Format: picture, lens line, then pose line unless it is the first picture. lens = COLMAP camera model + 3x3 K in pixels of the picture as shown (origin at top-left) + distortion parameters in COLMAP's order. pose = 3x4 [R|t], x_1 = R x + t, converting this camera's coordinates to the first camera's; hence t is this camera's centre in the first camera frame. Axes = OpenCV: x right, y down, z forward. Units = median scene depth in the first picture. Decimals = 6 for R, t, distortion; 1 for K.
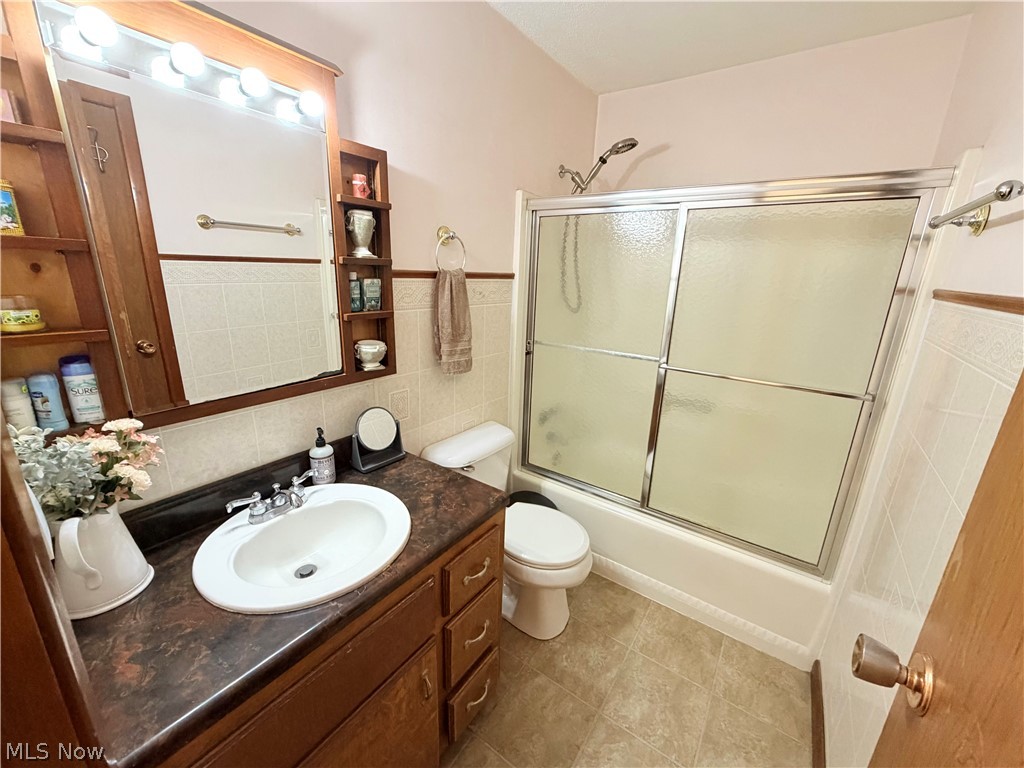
lens RADIAL K [[407.3, 0, 515.6], [0, 407.3, 383.0], [0, 0, 1]] dist [-0.000644, -0.000056]
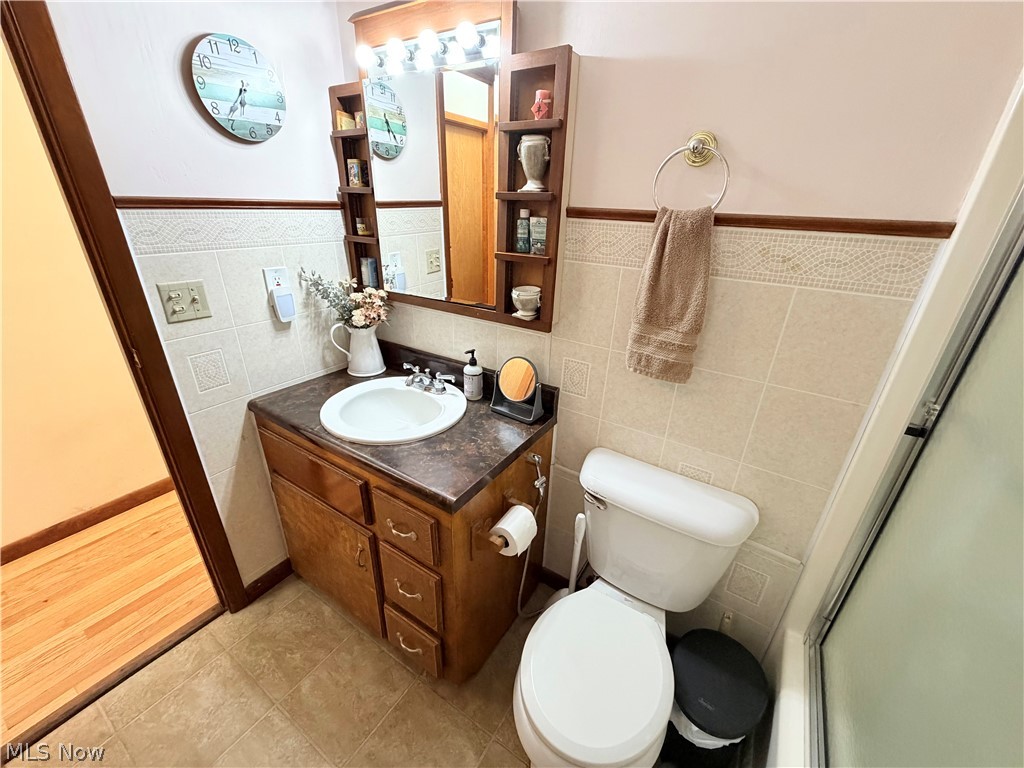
lens RADIAL K [[407.3, 0, 514.8], [0, 407.3, 385.3], [0, 0, 1]] dist [-0.000644, -0.000056]
pose [[0.043344, 0.375178, -0.925939, 0.596152], [-0.298141, 0.889436, 0.346432, -0.221022], [0.953537, 0.261045, 0.150407, 0.908076]]
